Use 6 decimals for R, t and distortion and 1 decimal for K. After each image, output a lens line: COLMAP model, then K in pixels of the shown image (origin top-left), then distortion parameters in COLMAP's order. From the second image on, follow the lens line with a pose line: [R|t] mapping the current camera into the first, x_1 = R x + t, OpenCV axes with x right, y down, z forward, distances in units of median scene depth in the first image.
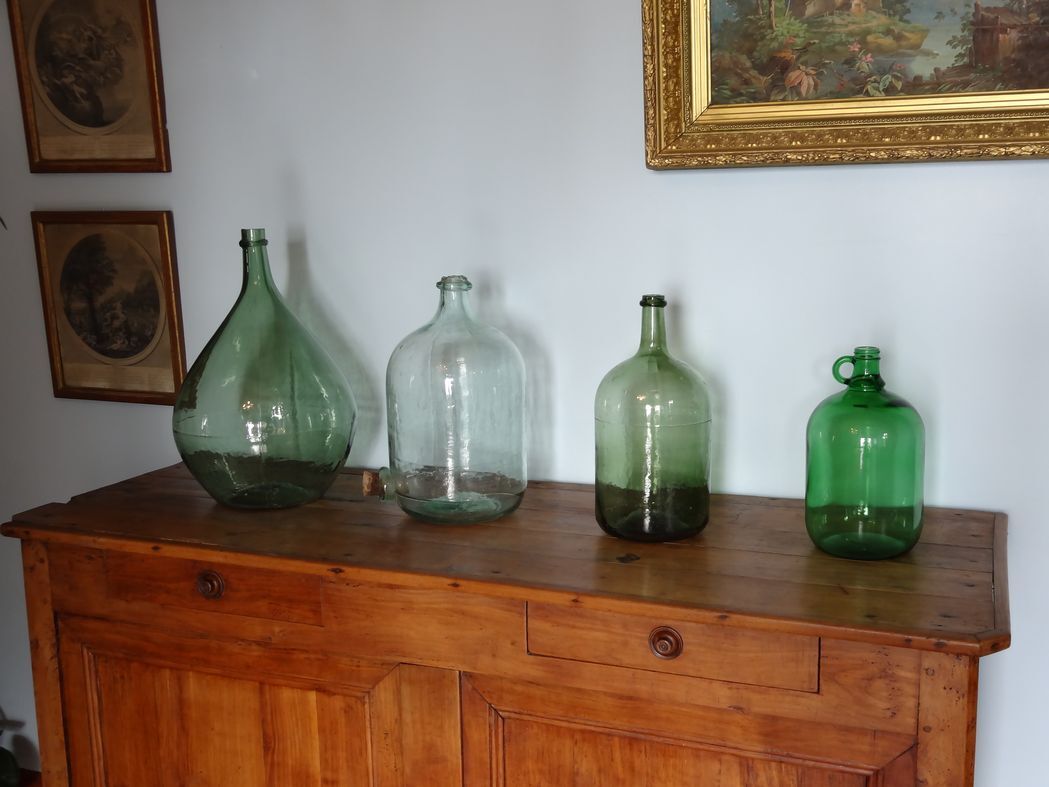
lens RADIAL K [[1195.8, 0, 524.5], [0, 1195.8, 393.5], [0, 0, 1]] dist [0.070962, -0.015863]
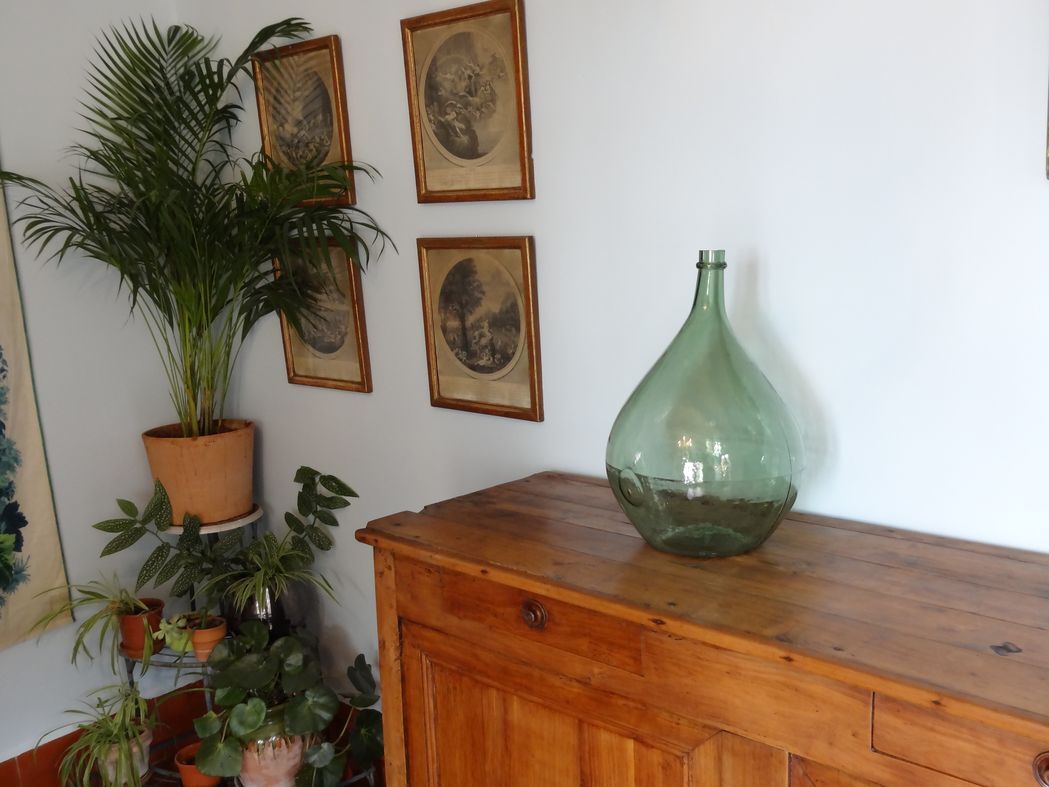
lens RADIAL K [[1028.3, 0, 524.5], [0, 1028.3, 393.5], [0, 0, 1]] dist [-0.007057, 0.018508]
pose [[0.944656, 0.046712, -0.324720, -0.004598], [-0.048013, 0.998839, 0.004008, -0.022898], [0.324530, 0.011804, 0.945802, 0.194034]]
